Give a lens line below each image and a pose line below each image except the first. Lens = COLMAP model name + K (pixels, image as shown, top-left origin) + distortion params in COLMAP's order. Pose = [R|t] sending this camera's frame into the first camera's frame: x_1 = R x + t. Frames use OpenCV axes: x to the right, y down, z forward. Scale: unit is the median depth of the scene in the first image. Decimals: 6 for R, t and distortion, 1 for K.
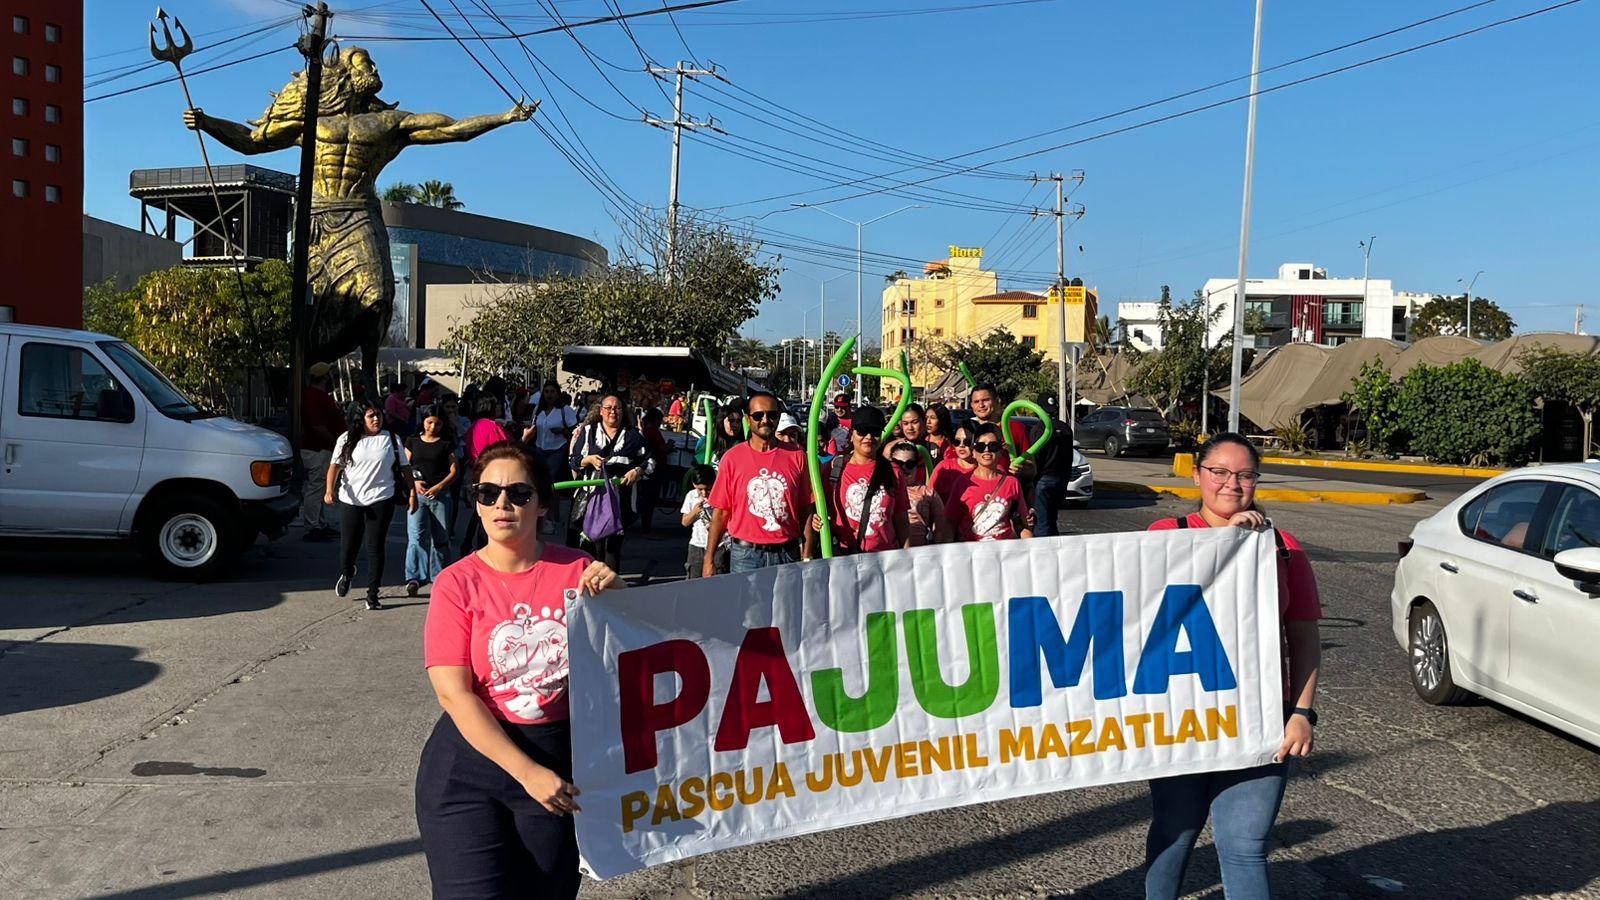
lens RADIAL K [[1756.4, 0, 789.3], [0, 1756.4, 443.7], [0, 0, 1]] dist [0.011462, 0.000000]
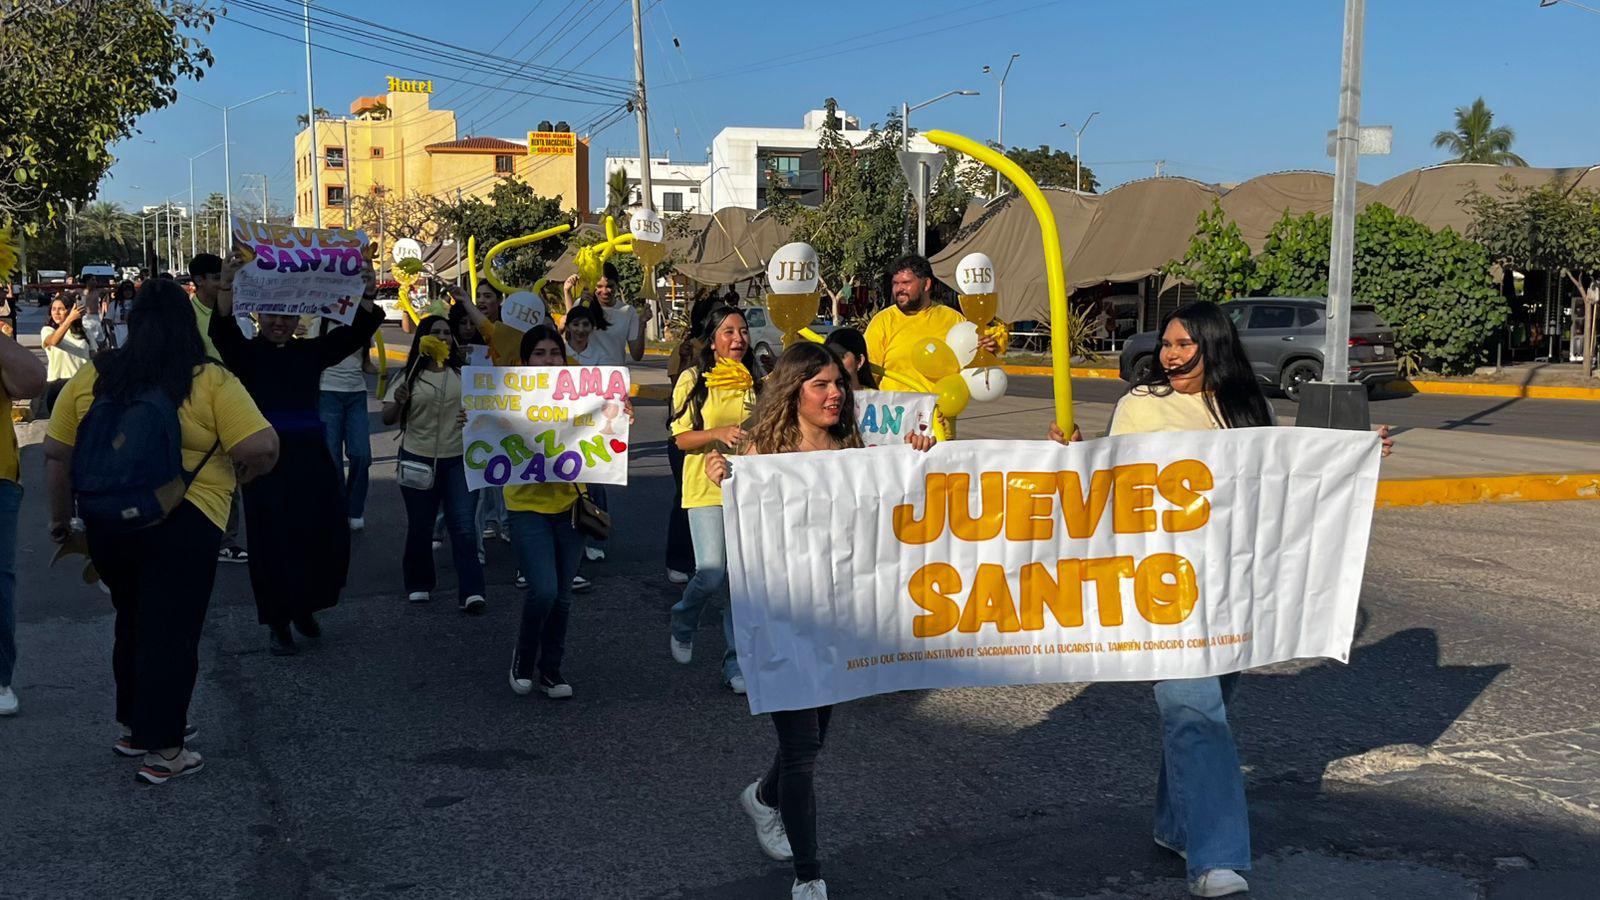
lens RADIAL K [[1756.4, 0, 851.0], [0, 1756.4, 463.4], [0, 0, 1]] dist [0.011462, 0.000000]
pose [[0.927411, -0.049618, 0.370740, -0.021820], [0.020411, 0.996399, 0.082295, -0.008878], [-0.373488, -0.068754, 0.925084, 0.362721]]
